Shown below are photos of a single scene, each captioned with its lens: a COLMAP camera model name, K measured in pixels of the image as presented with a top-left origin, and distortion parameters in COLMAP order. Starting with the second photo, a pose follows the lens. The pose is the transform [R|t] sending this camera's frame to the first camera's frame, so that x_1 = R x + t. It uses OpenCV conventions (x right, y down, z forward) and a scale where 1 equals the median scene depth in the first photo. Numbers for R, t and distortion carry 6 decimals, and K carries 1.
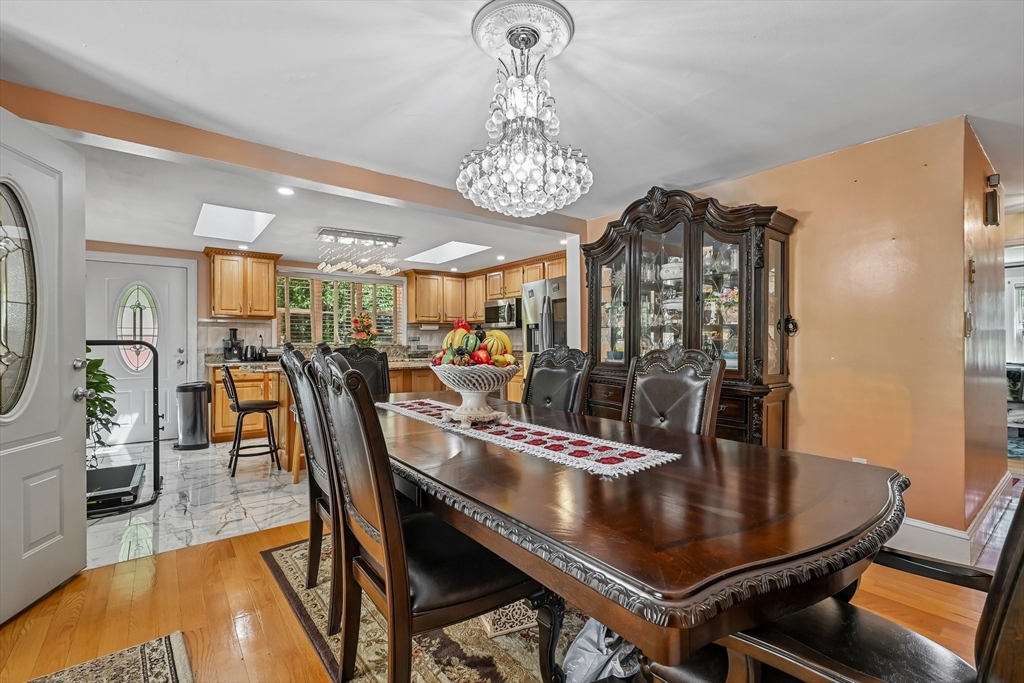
lens RADIAL K [[460.3, 0, 512.5], [0, 460.3, 342.2], [0, 0, 1]] dist [-0.002091, 0.001043]
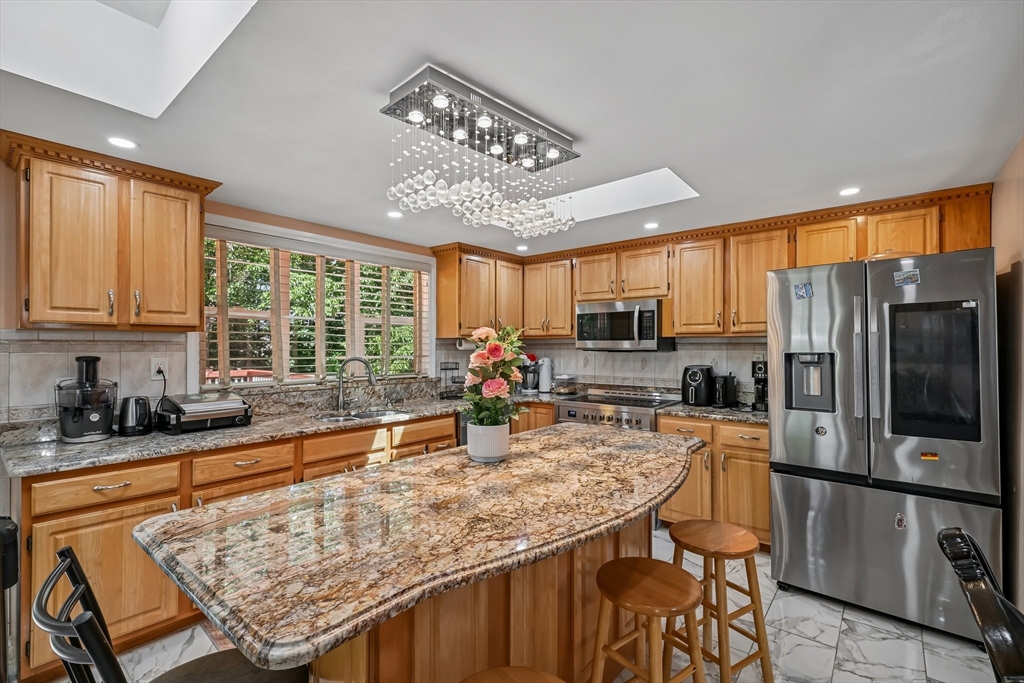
lens RADIAL K [[460.3, 0, 502.8], [0, 460.3, 347.3], [0, 0, 1]] dist [-0.002091, 0.001043]
pose [[0.977564, 0.005567, 0.210565, -0.333891], [-0.006290, 0.999976, 0.002761, -0.040245], [-0.210544, -0.004023, 0.977576, 0.526305]]
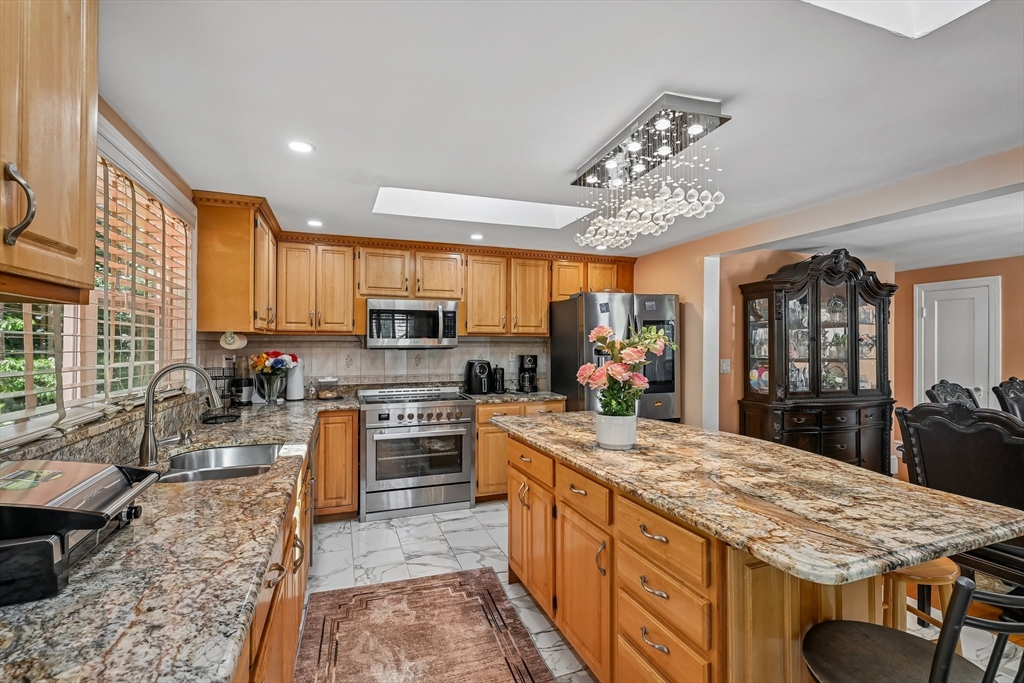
lens RADIAL K [[460.3, 0, 501.7], [0, 460.3, 342.5], [0, 0, 1]] dist [-0.002091, 0.001043]
pose [[0.310233, 0.009967, 0.950608, -0.641195], [-0.004366, 0.999949, -0.009060, -0.037582], [-0.950651, -0.001340, 0.310261, 0.821100]]
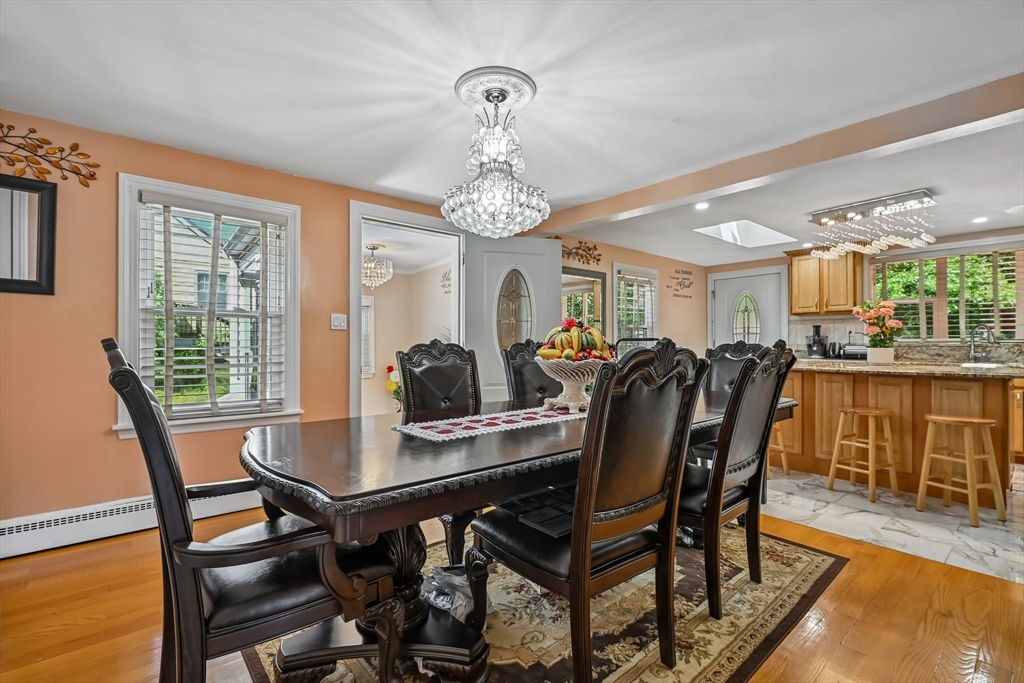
lens RADIAL K [[460.3, 0, 515.1], [0, 460.3, 341.9], [0, 0, 1]] dist [-0.002091, 0.001043]
pose [[0.037329, 0.001989, -0.999301, 0.373389], [0.004074, 0.999989, 0.002143, 0.001892], [0.999295, -0.004152, 0.037321, 0.293459]]
